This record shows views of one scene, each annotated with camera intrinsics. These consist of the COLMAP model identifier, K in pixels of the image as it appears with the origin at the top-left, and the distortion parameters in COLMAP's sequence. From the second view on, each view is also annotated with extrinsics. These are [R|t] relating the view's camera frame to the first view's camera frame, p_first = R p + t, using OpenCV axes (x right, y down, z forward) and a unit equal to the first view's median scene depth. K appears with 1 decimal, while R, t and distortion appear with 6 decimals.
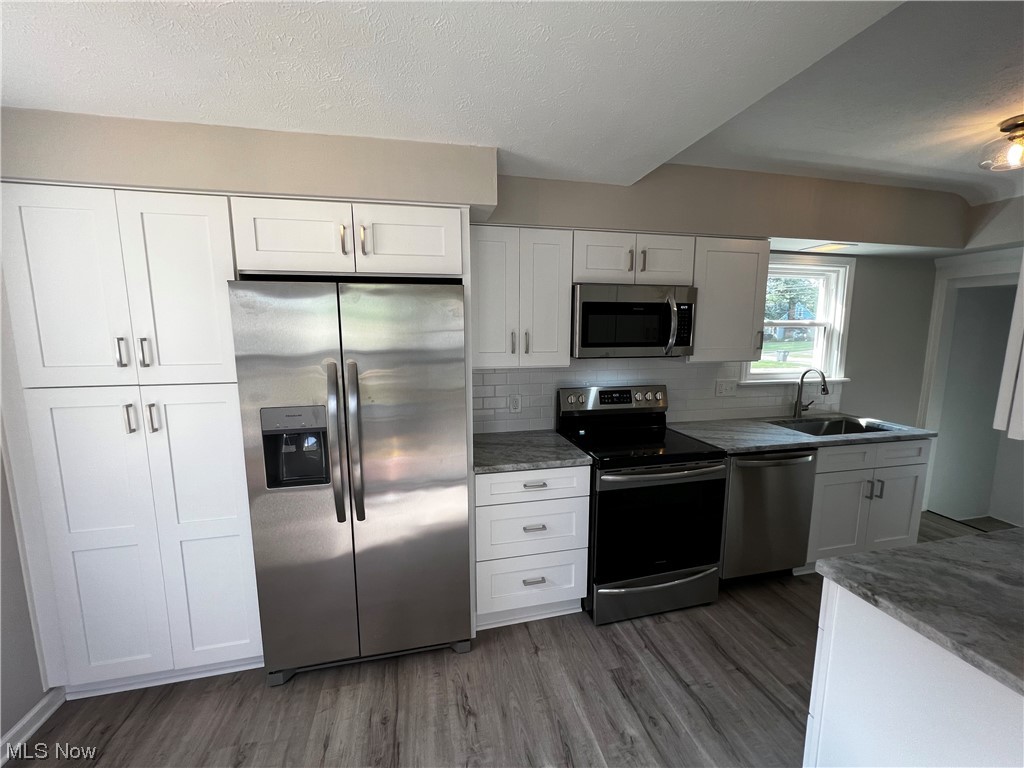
lens RADIAL K [[407.9, 0, 512.7], [0, 407.9, 386.0], [0, 0, 1]] dist [0.000439, -0.000111]
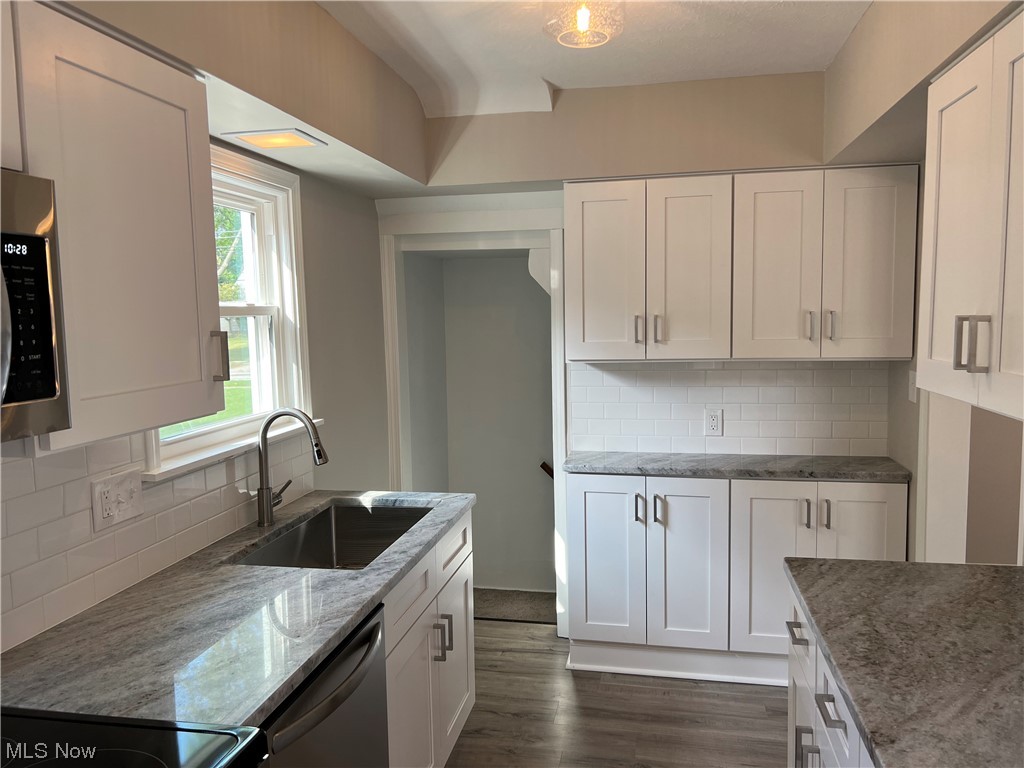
lens RADIAL K [[771.9, 0, 514.4], [0, 771.9, 380.4], [0, 0, 1]] dist [0.049267, -0.037352]
pose [[0.408116, -0.092160, 0.908266, 0.088418], [0.146177, 0.988652, 0.034634, -0.076473], [-0.901151, 0.118633, 0.416956, 0.483255]]
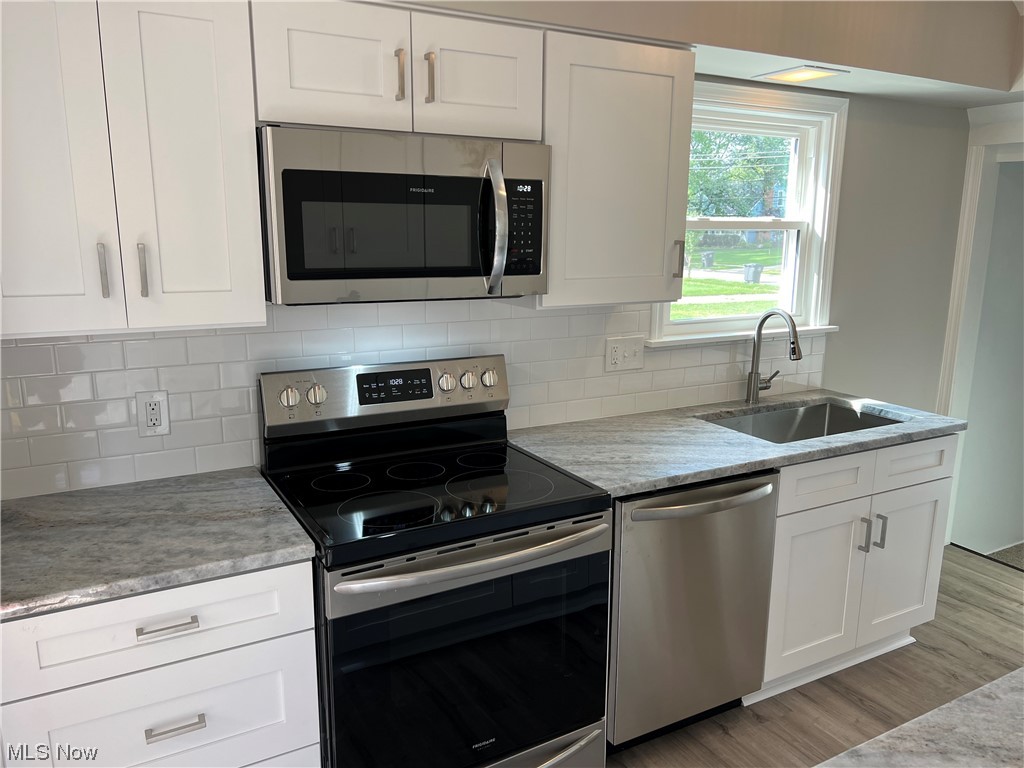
lens RADIAL K [[771.9, 0, 513.4], [0, 771.9, 387.7], [0, 0, 1]] dist [0.049267, -0.037352]
pose [[0.960554, -0.049521, 0.273648, 0.148065], [0.030301, 0.996796, 0.074026, -0.032048], [-0.276437, -0.062814, 0.958977, 0.142765]]
